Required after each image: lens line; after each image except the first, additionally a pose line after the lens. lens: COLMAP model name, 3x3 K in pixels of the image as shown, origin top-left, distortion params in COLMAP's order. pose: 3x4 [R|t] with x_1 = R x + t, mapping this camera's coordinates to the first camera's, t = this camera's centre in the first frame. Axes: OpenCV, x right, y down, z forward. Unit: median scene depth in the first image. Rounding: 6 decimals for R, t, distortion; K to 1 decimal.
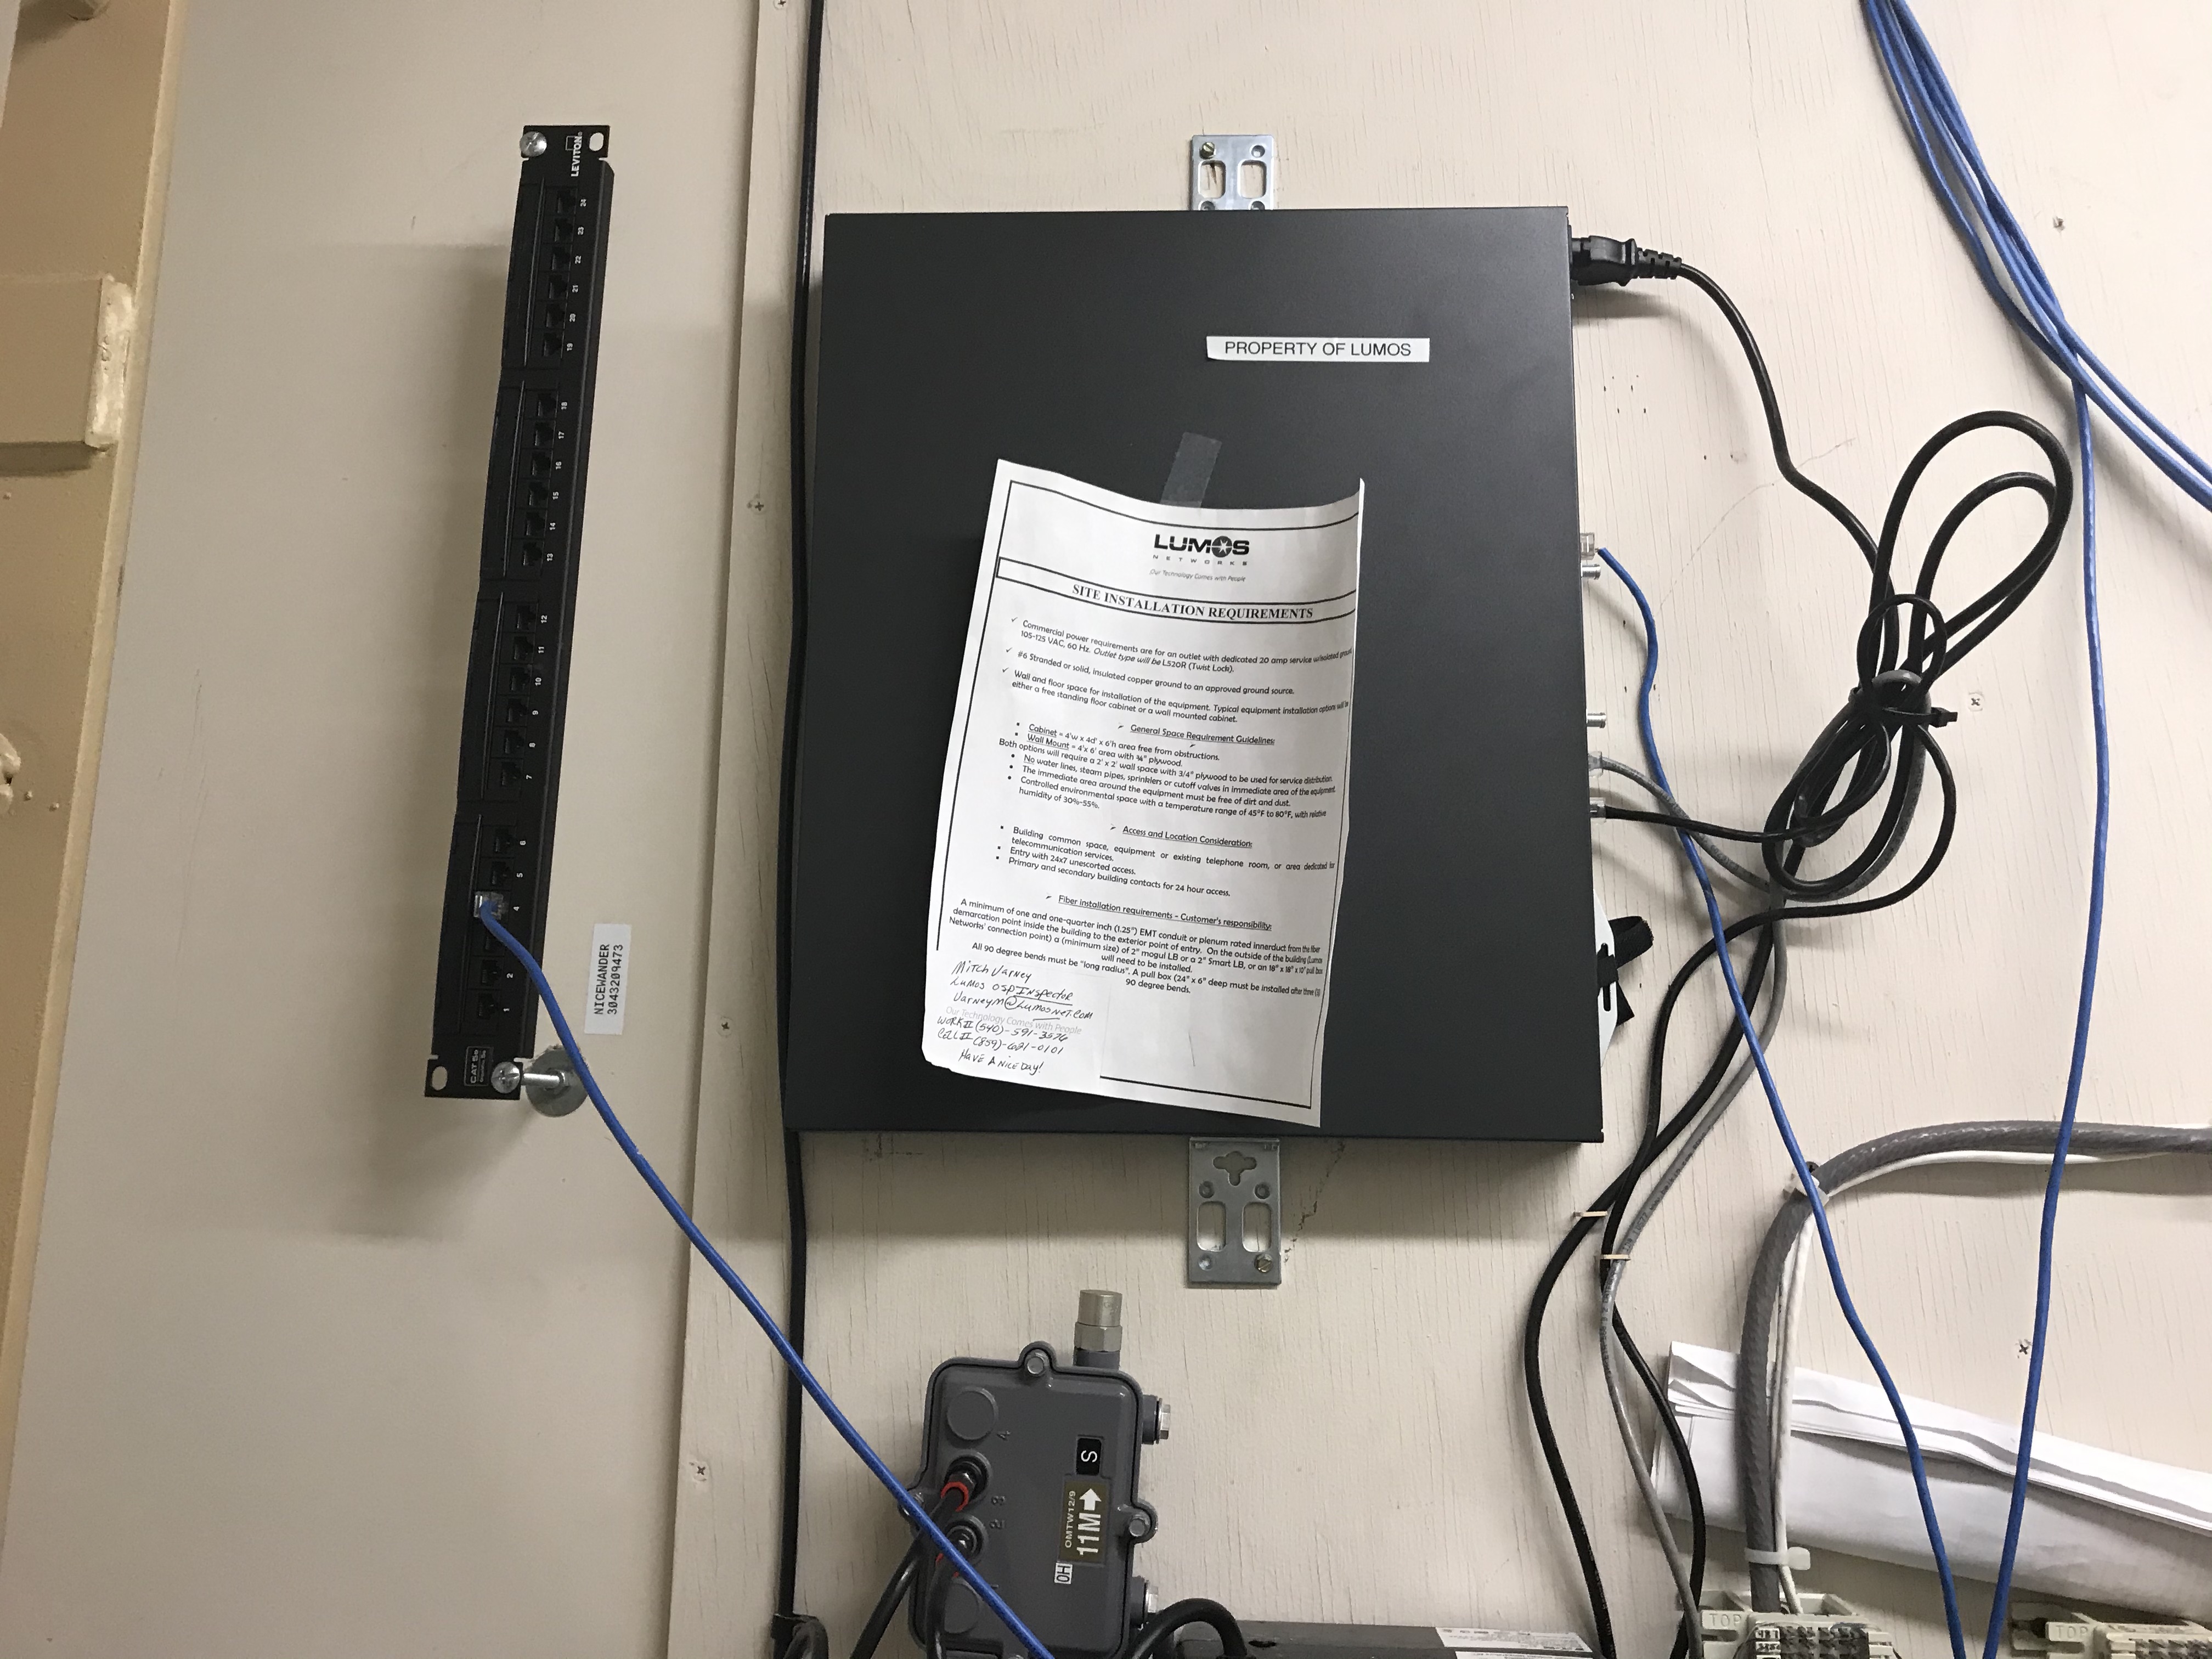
lens RADIAL K [[1806.5, 0, 1106.0], [0, 1806.5, 829.5], [0, 0, 1]] dist [0.064091, -0.087685]
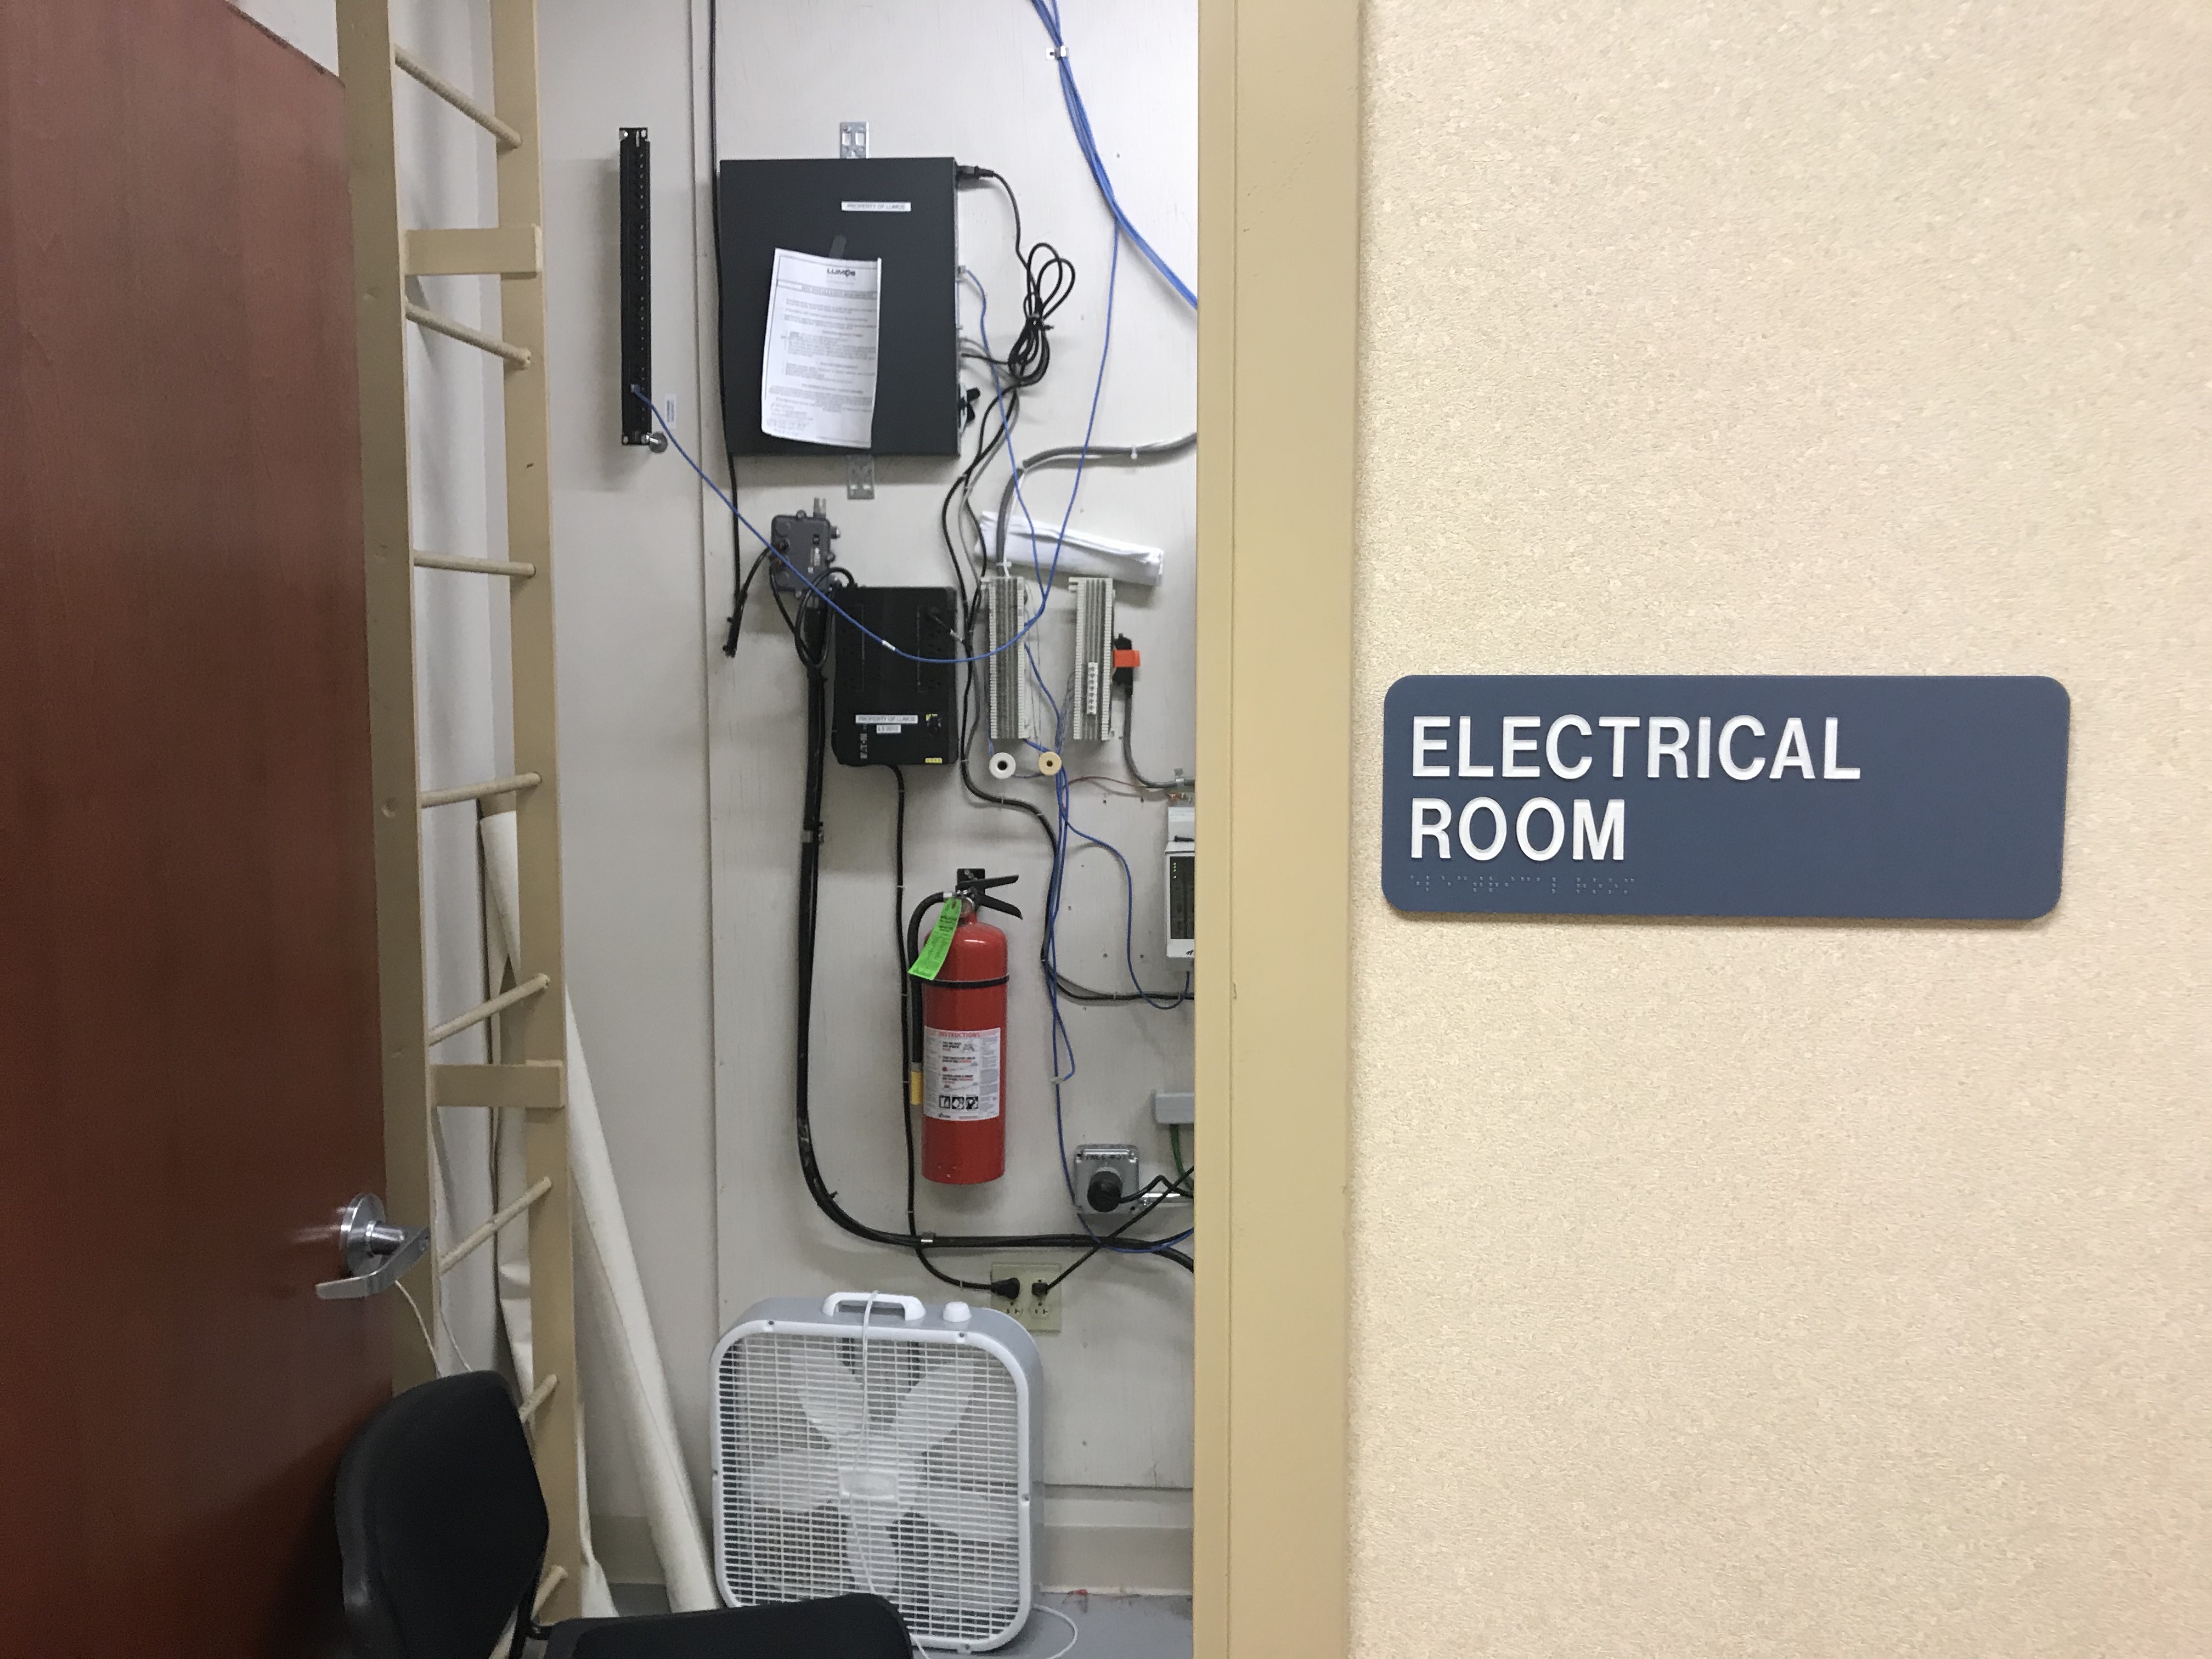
lens RADIAL K [[1806.5, 0, 1106.0], [0, 1806.5, 829.5], [0, 0, 1]] dist [0.064091, -0.087685]
pose [[0.999871, -0.014605, 0.006634, 0.521484], [0.012084, 0.957778, 0.287255, -0.136966], [-0.010549, -0.287138, 0.957831, -2.578768]]
